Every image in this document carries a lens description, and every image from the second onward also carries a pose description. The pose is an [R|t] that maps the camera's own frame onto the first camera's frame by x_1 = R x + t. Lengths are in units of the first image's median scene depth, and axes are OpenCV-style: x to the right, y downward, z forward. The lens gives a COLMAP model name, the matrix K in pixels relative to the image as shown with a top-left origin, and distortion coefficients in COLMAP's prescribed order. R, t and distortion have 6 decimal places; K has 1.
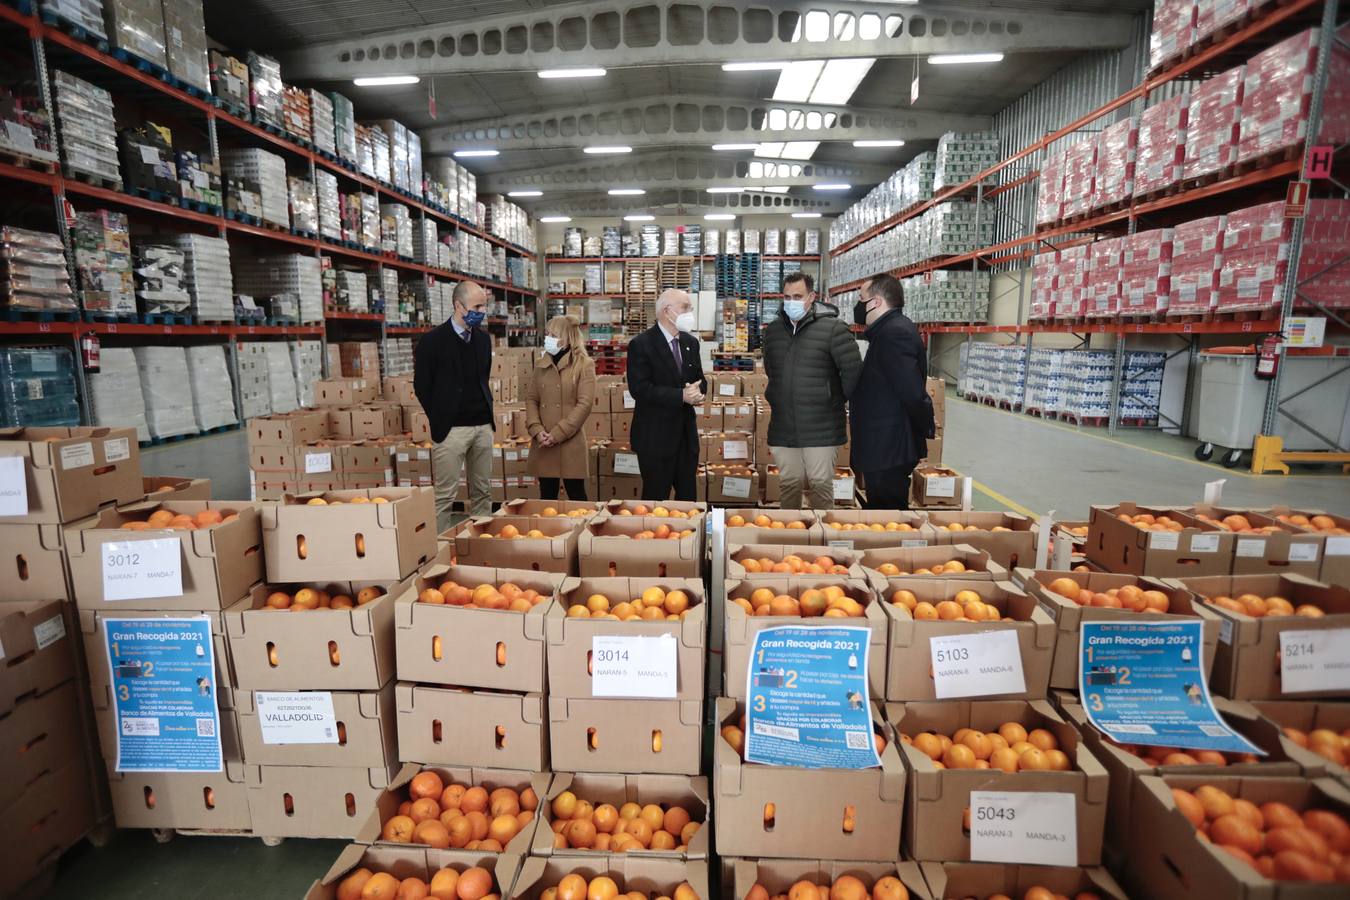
lens RADIAL K [[709.5, 0, 663.9], [0, 709.5, 448.2], [0, 0, 1]] dist [-0.046419, 0.027628]
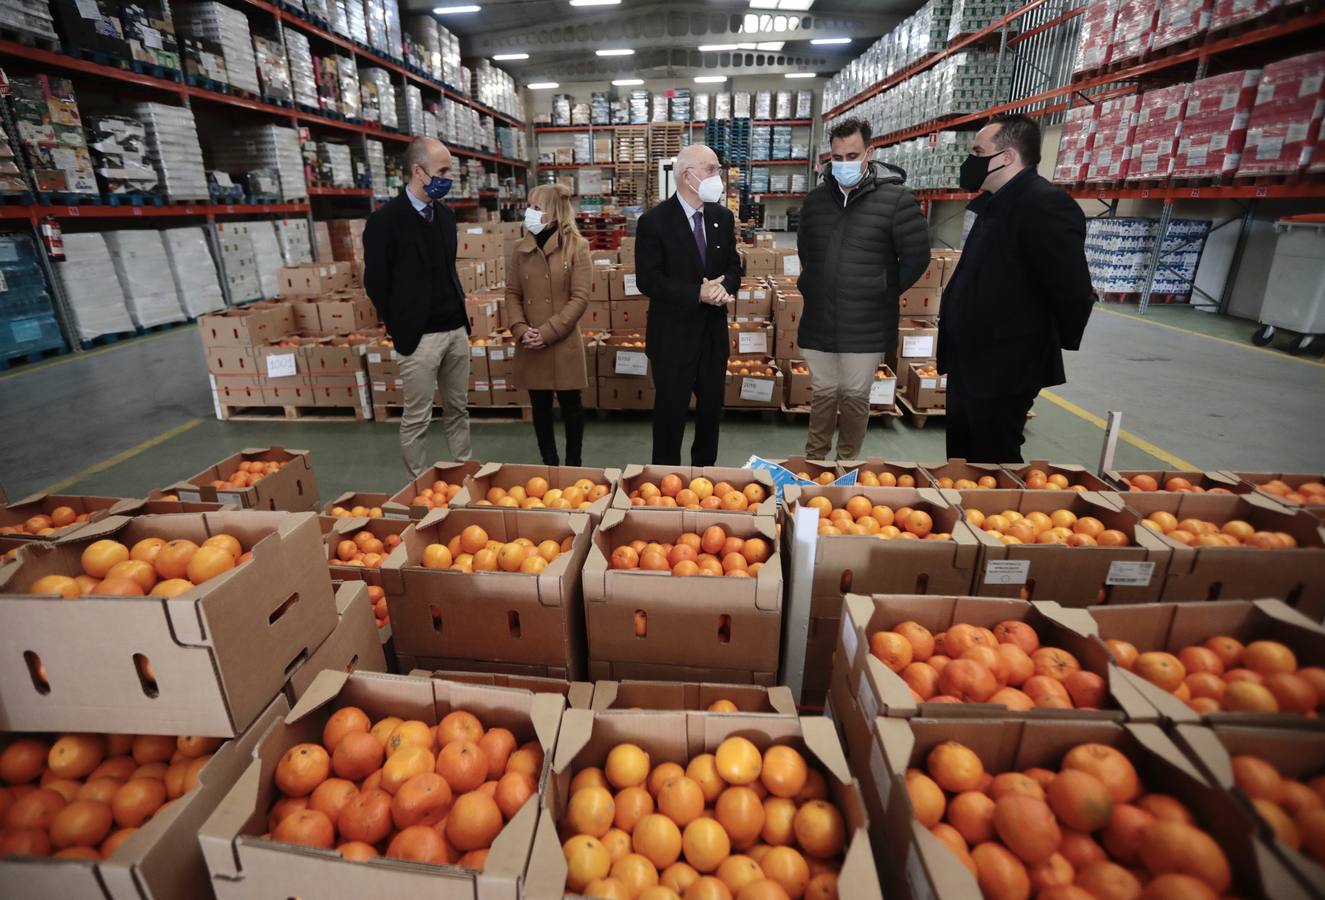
lens RADIAL K [[645.2, 0, 624.9], [0, 645.2, 438.8], [0, 0, 1]] dist [-0.040261, 0.013103]
pose [[0.999209, -0.002138, -0.039716, -0.015434], [0.009589, 0.982046, 0.188399, -0.020208], [0.038600, -0.188631, 0.981289, 0.119683]]
